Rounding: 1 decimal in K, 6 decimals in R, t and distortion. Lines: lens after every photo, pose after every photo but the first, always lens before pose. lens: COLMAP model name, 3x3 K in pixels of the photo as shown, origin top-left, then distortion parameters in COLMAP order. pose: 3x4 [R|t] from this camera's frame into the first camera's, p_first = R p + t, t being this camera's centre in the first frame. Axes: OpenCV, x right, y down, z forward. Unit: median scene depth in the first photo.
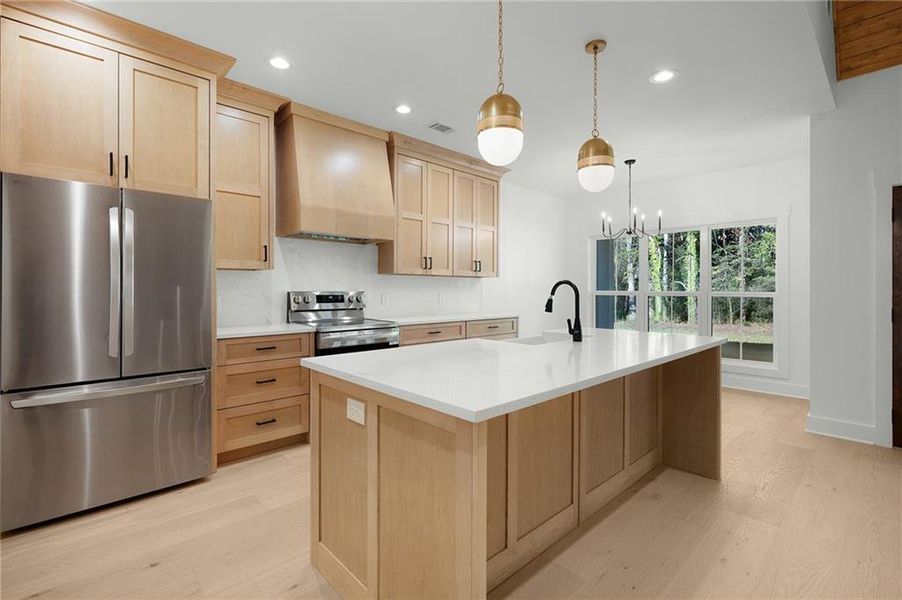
lens RADIAL K [[407.8, 0, 451.3], [0, 407.8, 289.9], [0, 0, 1]] dist [0.000958, -0.000113]
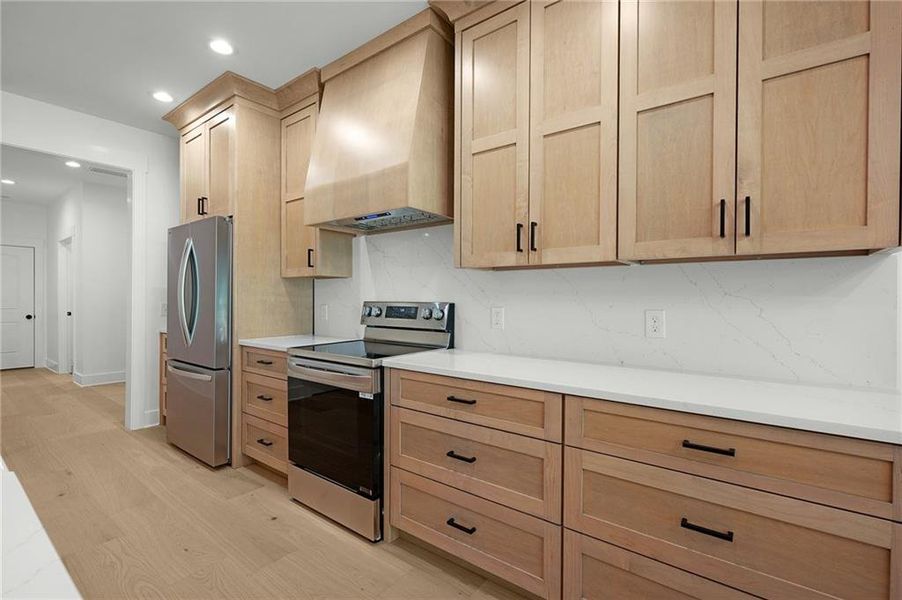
lens RADIAL K [[406.7, 0, 449.4], [0, 406.7, 301.4], [0, 0, 1]] dist [-0.001273, 0.000013]
pose [[0.162777, 0.006190, -0.986643, 0.350221], [-0.006129, 0.999967, 0.005263, -0.000310], [0.986644, 0.005190, 0.162810, 0.856051]]
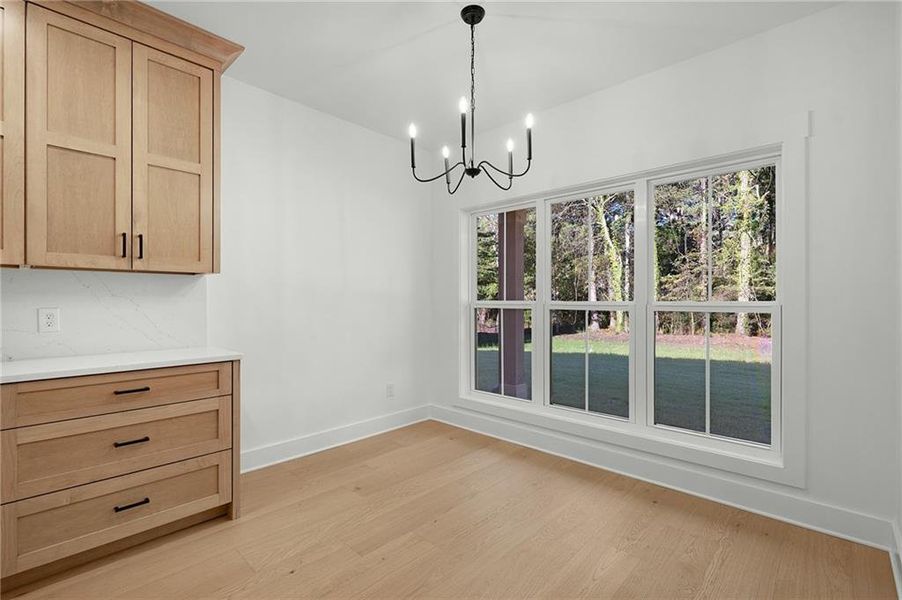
lens RADIAL K [[406.7, 0, 449.4], [0, 406.7, 301.4], [0, 0, 1]] dist [-0.001273, 0.000013]
pose [[0.998129, -0.004029, 0.061016, 0.425710], [0.003827, 0.999987, 0.003440, 0.001492], [-0.061029, -0.003200, 0.998131, 0.613121]]
